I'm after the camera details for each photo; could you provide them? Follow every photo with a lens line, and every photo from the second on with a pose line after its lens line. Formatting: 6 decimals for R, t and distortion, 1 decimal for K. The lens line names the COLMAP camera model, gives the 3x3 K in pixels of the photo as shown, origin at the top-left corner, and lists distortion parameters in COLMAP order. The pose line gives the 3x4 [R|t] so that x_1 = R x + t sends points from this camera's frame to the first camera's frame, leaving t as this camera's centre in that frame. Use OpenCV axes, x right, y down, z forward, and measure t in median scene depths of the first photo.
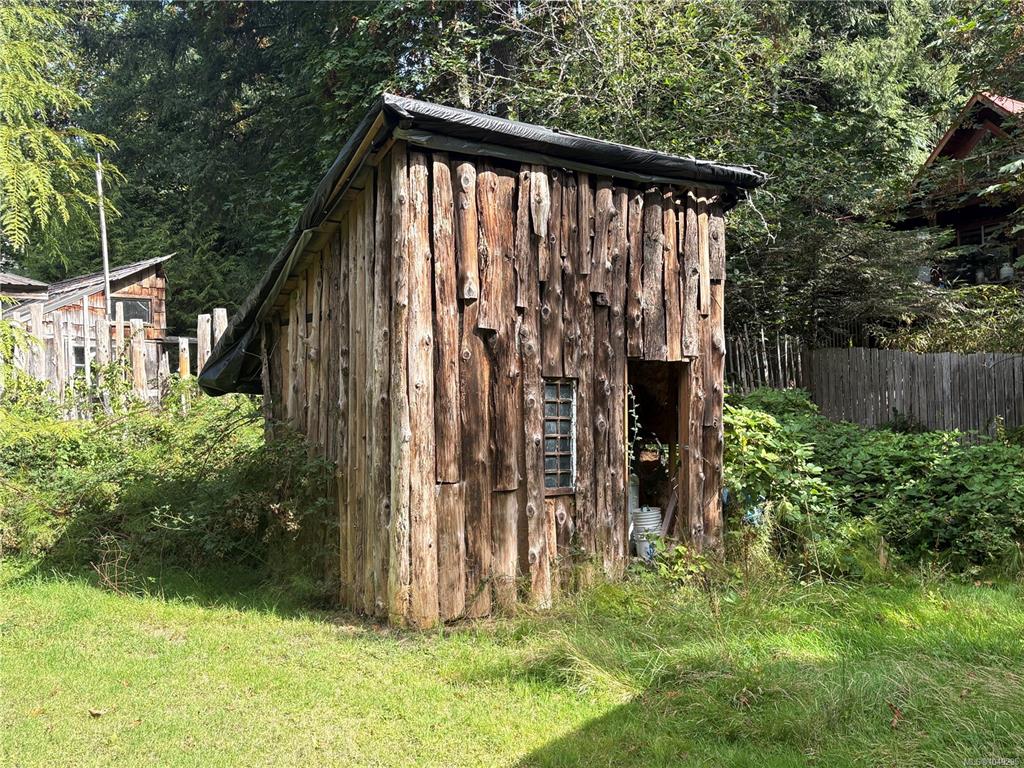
lens RADIAL K [[986.0, 0, 509.0], [0, 986.0, 384.7], [0, 0, 1]] dist [0.157398, -0.342808]
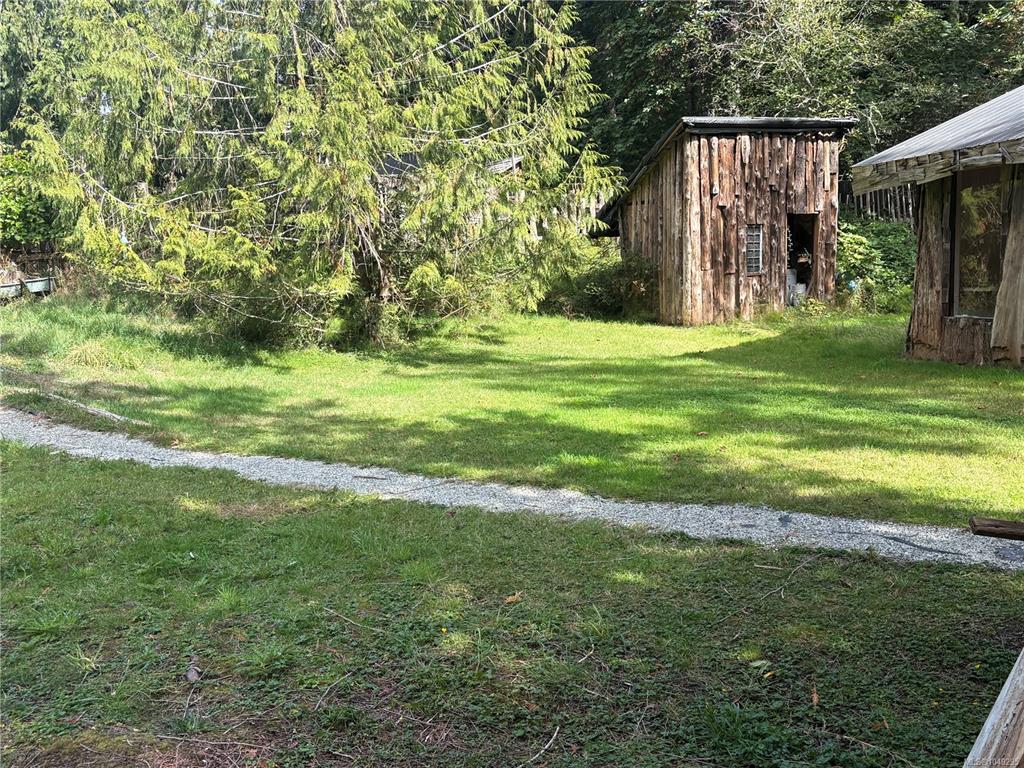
lens RADIAL K [[986.0, 0, 509.0], [0, 986.0, 384.7], [0, 0, 1]] dist [0.157398, -0.342808]
pose [[0.976417, -0.002558, -0.215877, -0.006749], [0.037782, 0.986524, 0.159198, -0.030645], [0.212561, -0.163600, 0.963355, -1.463523]]
